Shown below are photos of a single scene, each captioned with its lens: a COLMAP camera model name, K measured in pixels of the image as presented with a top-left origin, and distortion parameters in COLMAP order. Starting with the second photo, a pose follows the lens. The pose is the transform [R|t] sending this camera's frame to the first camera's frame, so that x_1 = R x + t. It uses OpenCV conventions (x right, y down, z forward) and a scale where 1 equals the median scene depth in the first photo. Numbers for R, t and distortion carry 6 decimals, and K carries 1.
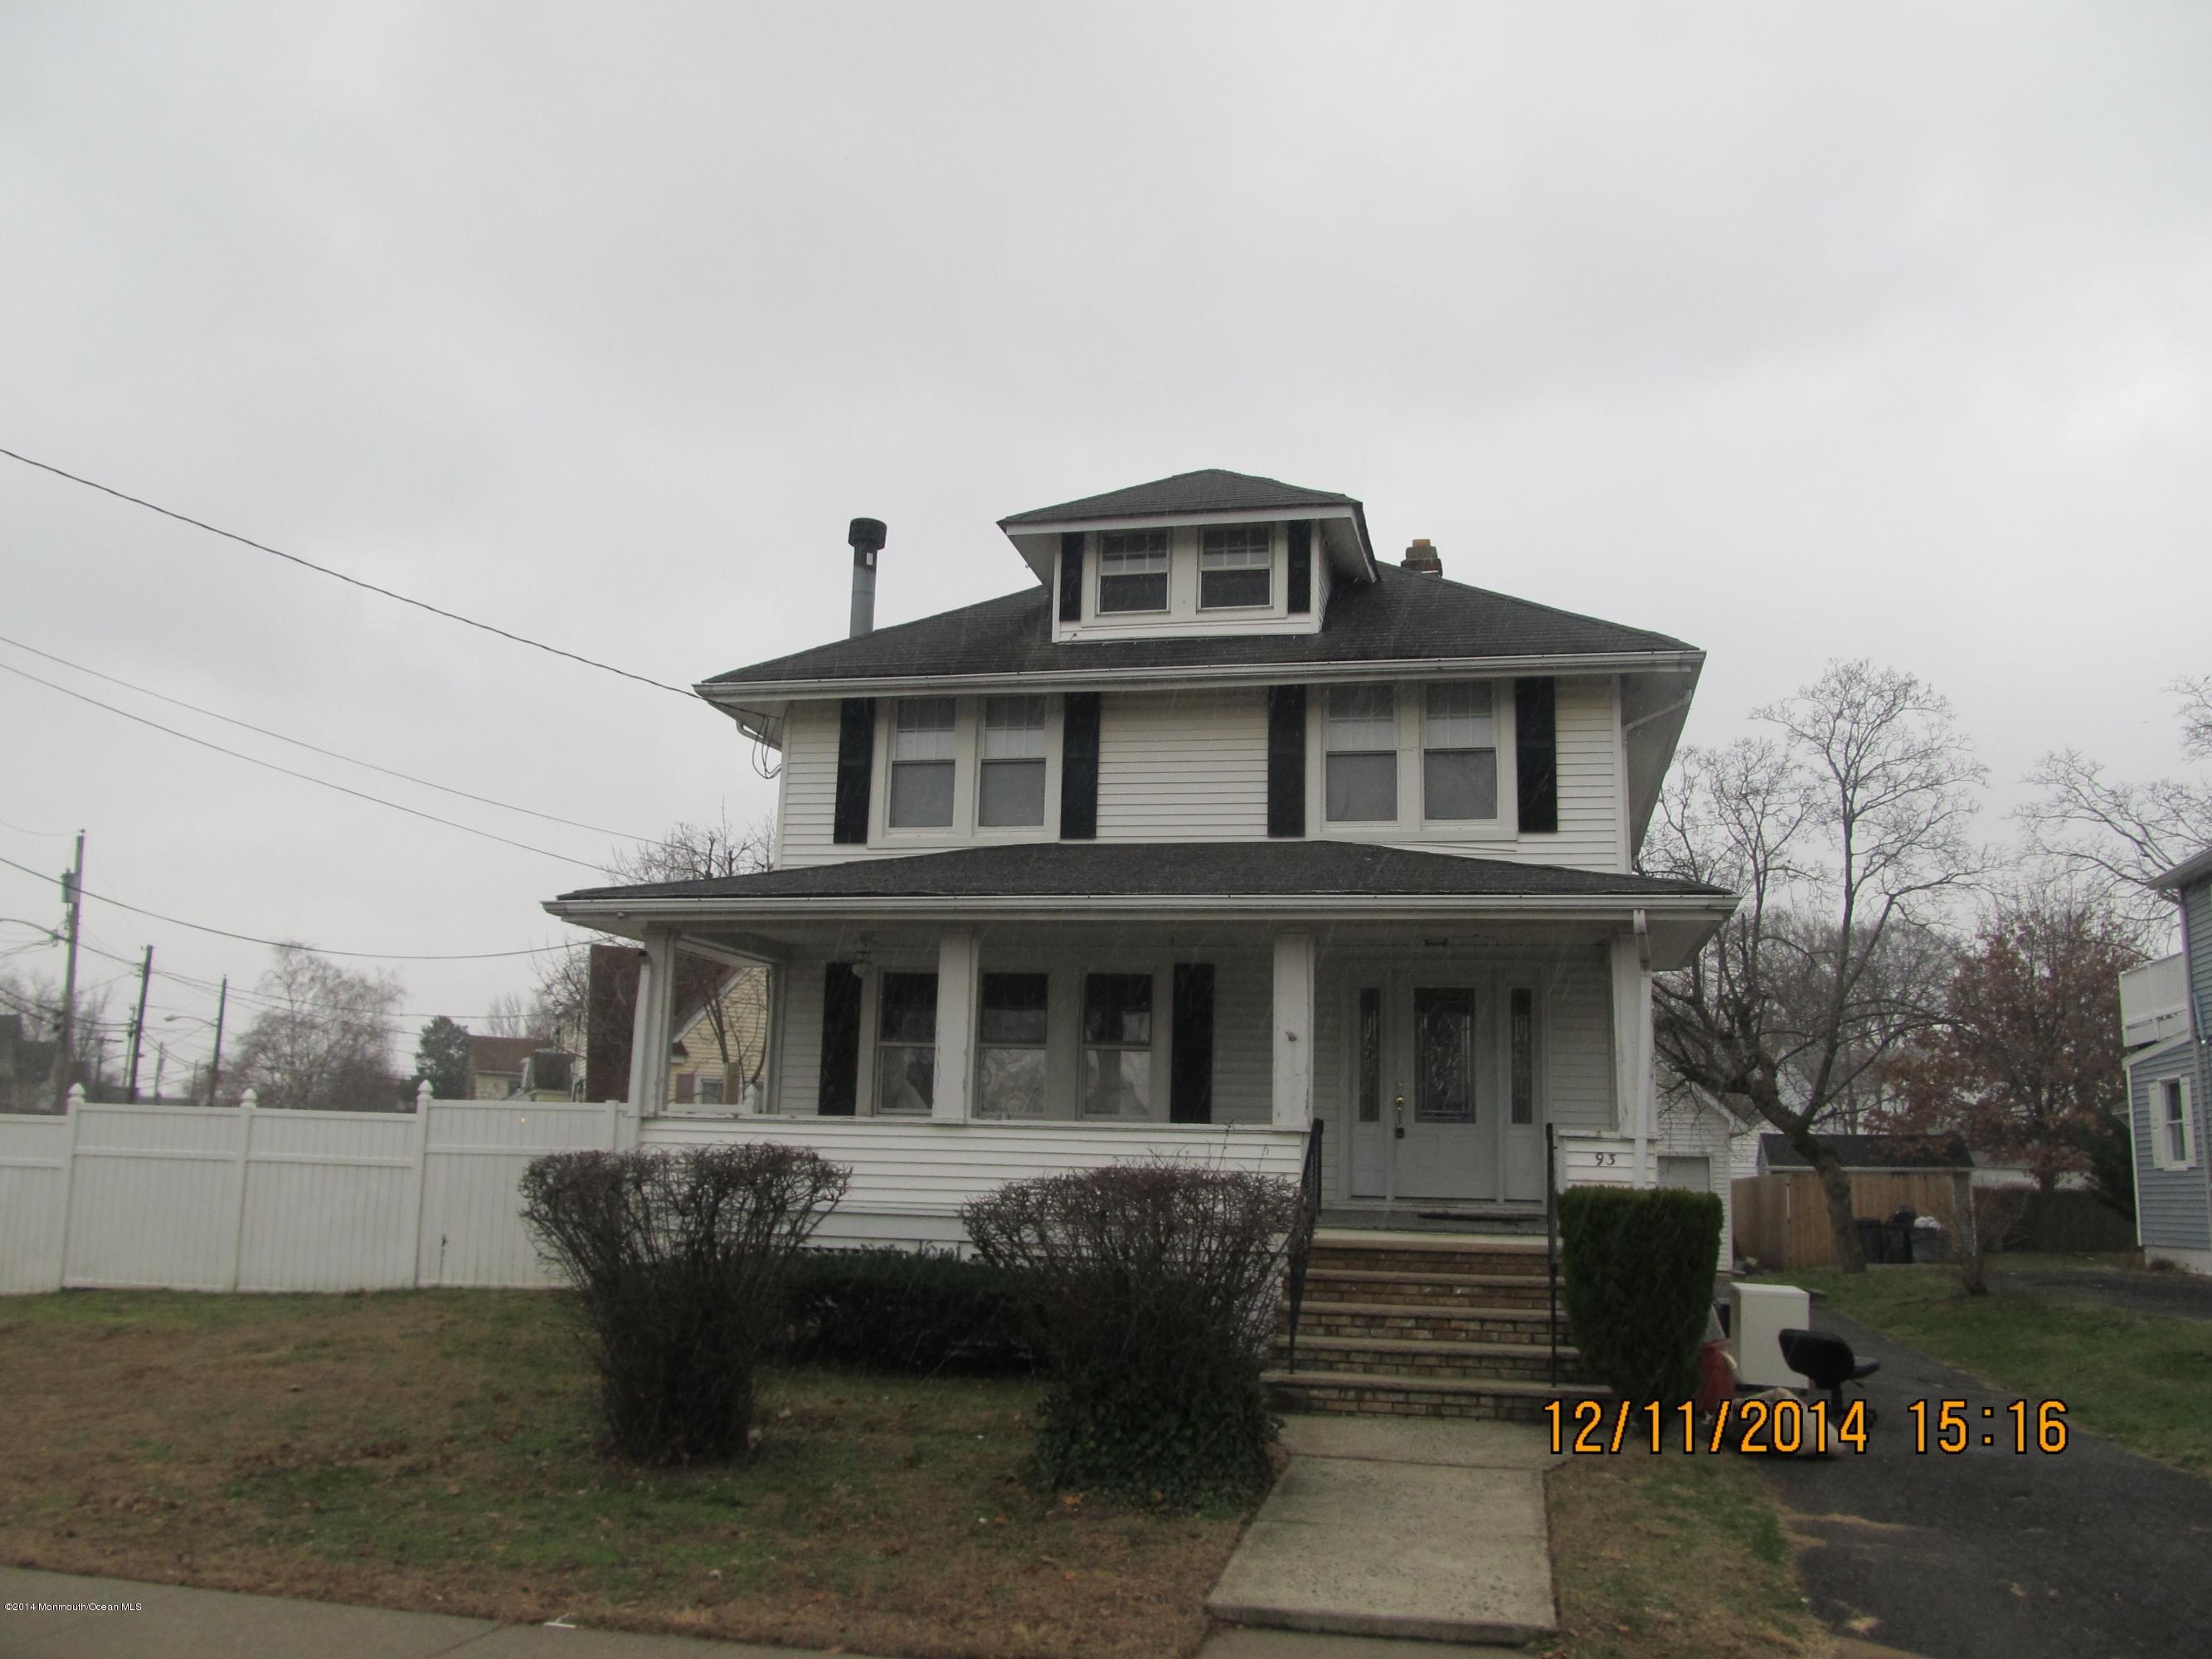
lens RADIAL K [[1886.6, 0, 1106.0], [0, 1886.6, 829.5], [0, 0, 1]] dist [-0.008802, -0.004041]
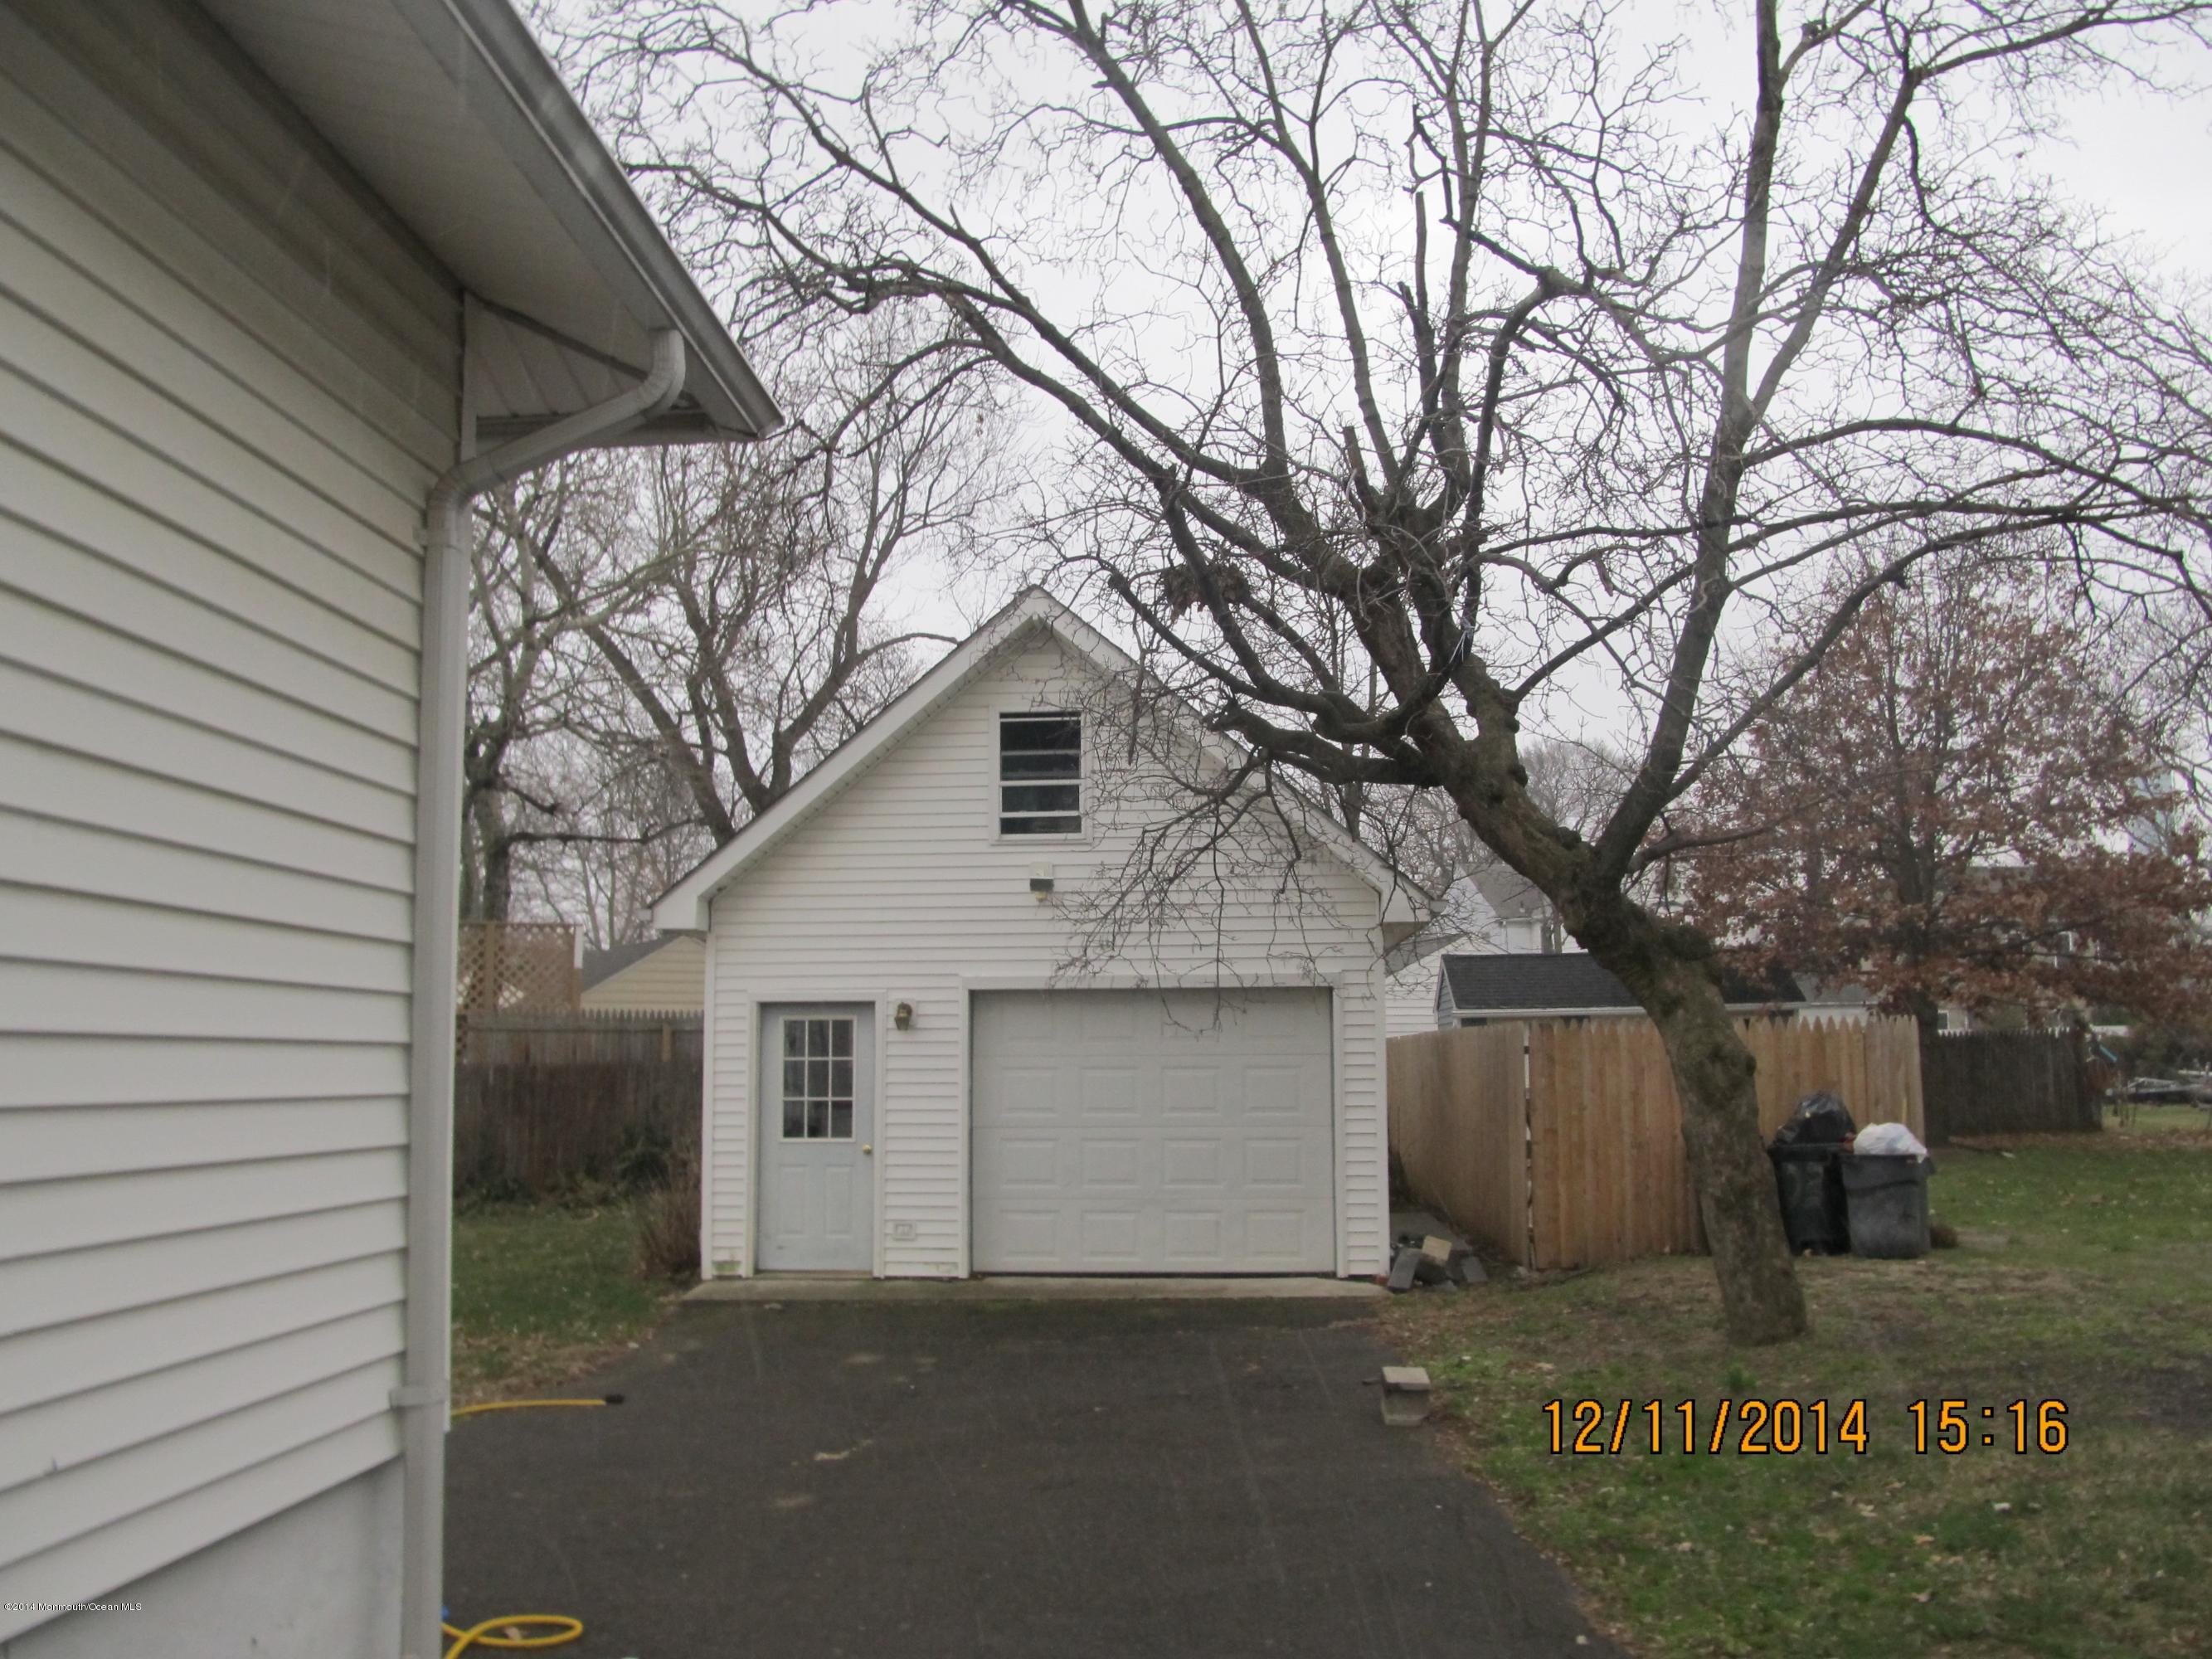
lens RADIAL K [[1858.5, 0, 1106.0], [0, 1858.5, 829.5], [0, 0, 1]] dist [0.004777, 0.000783]
pose [[0.985648, -0.019838, 0.167642, 0.222031], [0.008724, 0.997730, 0.066773, 0.121108], [-0.168586, -0.064352, 0.983584, 0.665886]]
